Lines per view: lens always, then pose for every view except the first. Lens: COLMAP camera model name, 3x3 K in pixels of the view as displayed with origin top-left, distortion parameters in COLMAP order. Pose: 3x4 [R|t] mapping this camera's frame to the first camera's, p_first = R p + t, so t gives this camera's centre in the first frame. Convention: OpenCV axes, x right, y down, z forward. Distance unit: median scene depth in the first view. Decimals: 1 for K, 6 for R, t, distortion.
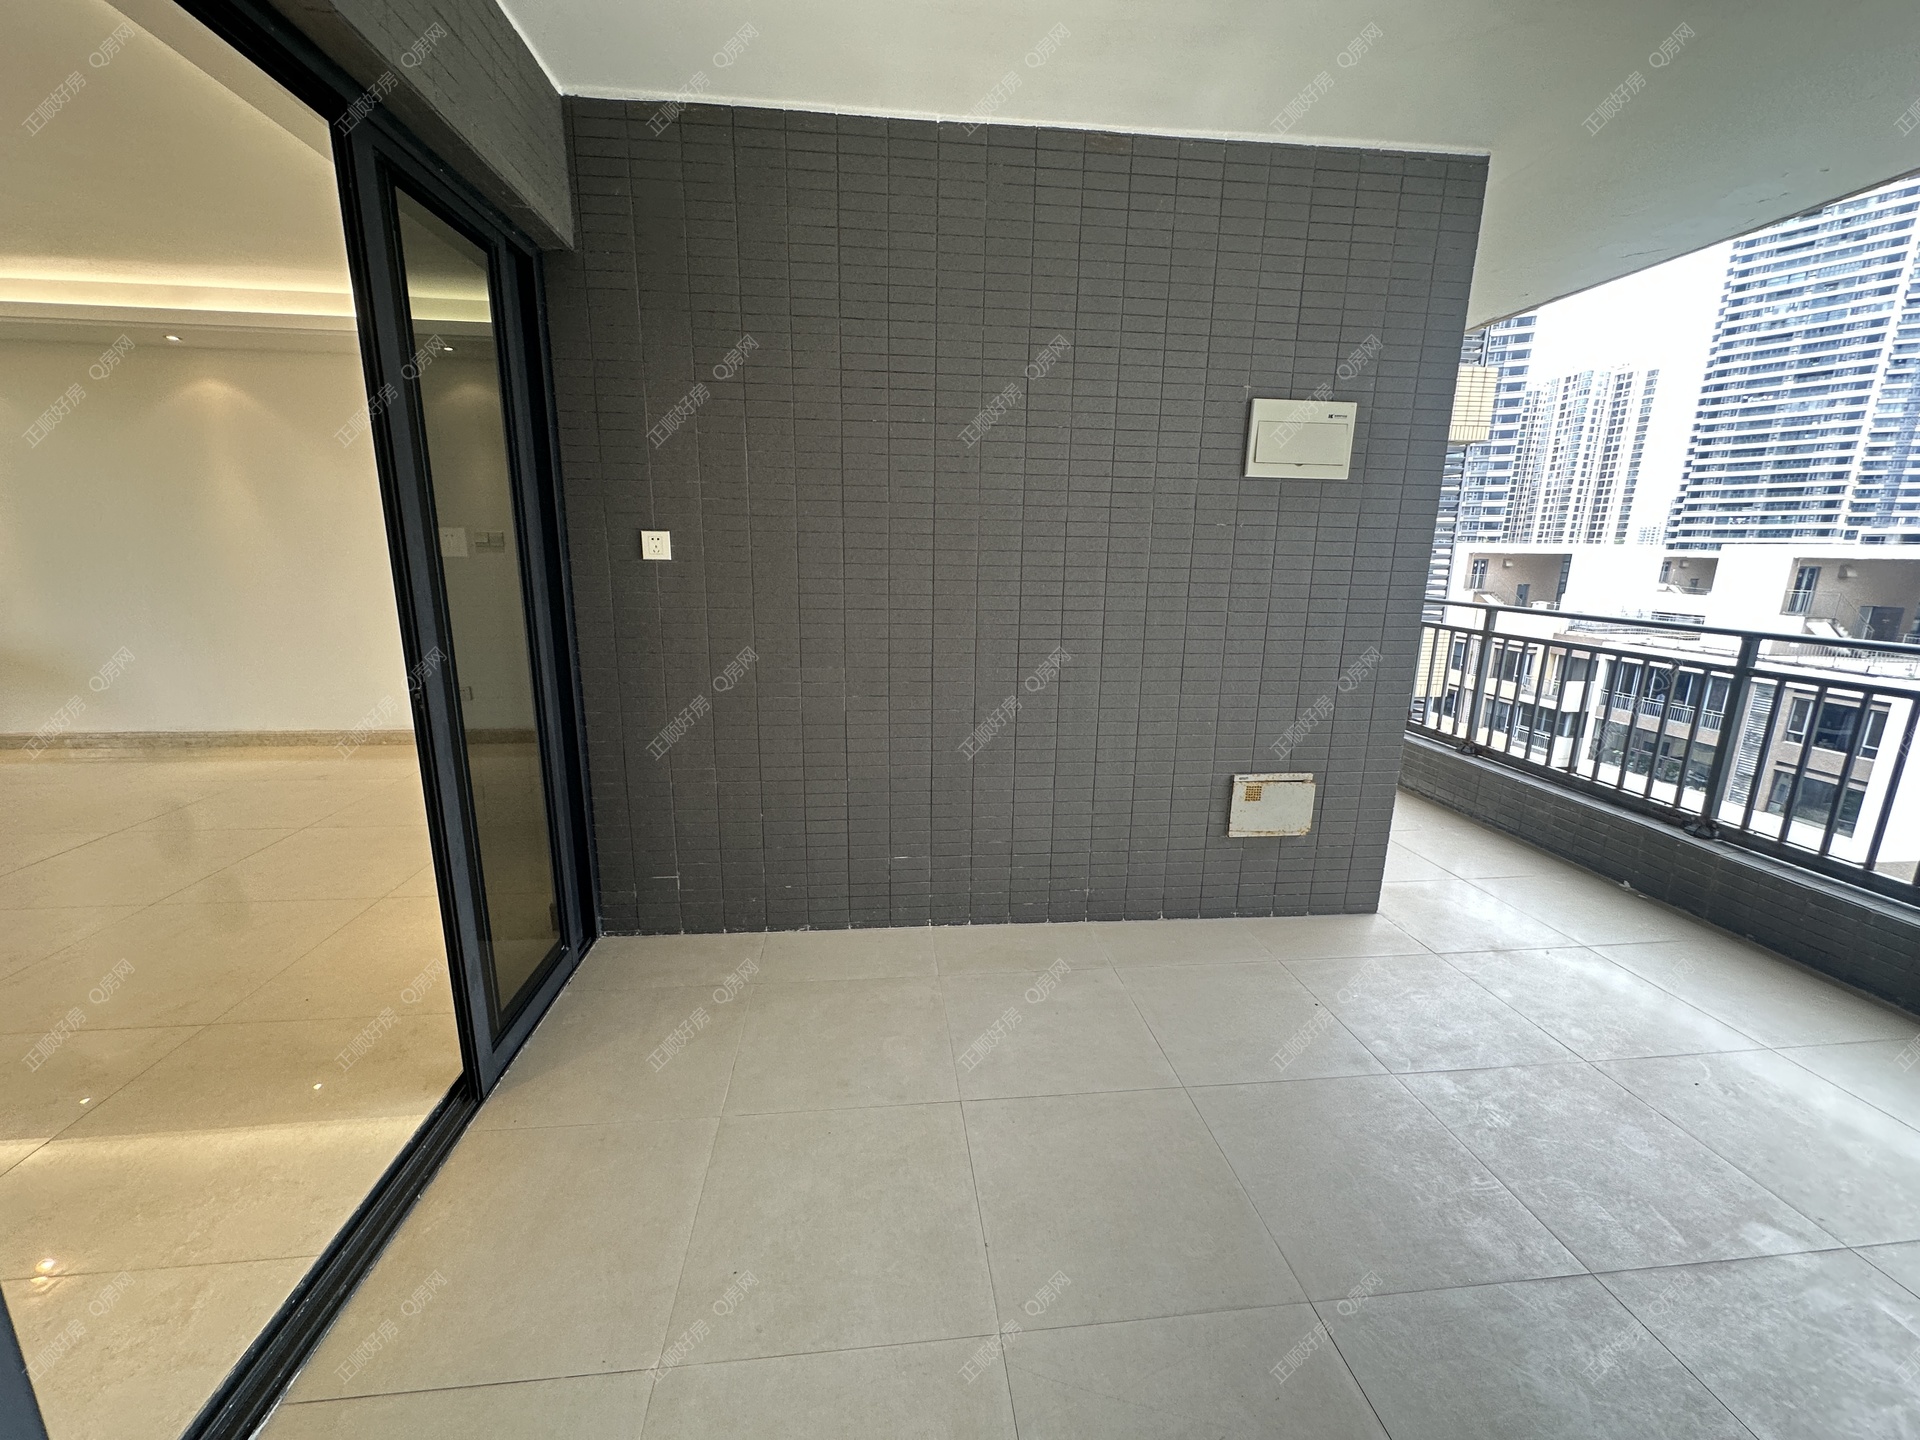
lens RADIAL K [[767.8, 0, 956.6], [0, 767.8, 719.7], [0, 0, 1]] dist [-0.001855, -0.000097]
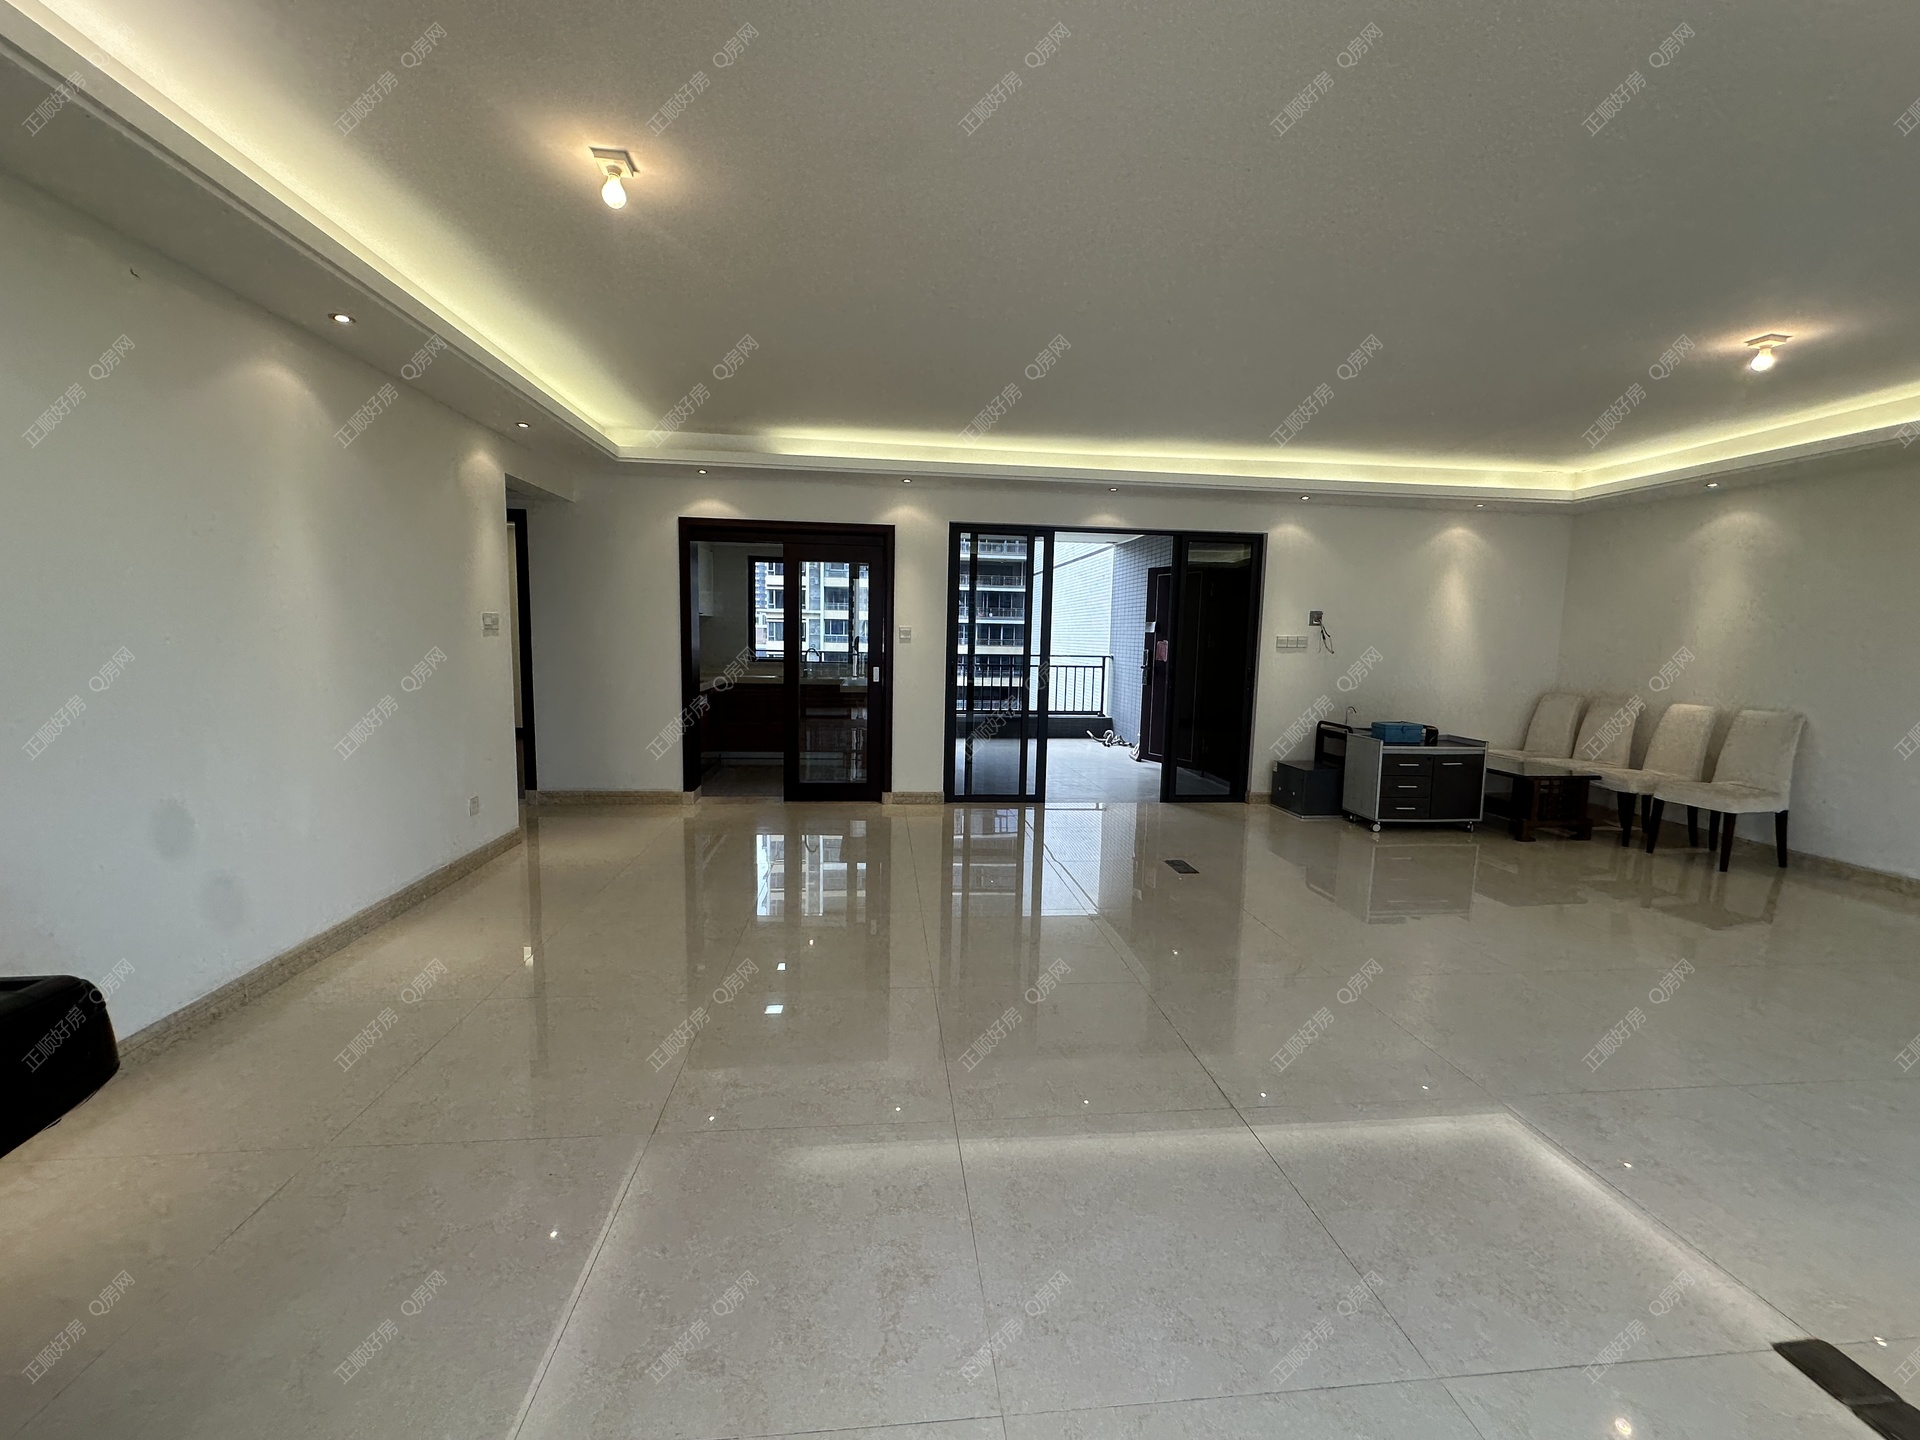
lens RADIAL K [[767.8, 0, 956.6], [0, 767.8, 719.7], [0, 0, 1]] dist [-0.001855, -0.000097]
pose [[0.006127, -0.124259, 0.992231, -2.553930], [0.200099, 0.972334, 0.120531, -0.211465], [-0.979757, 0.197806, 0.030821, 0.801610]]
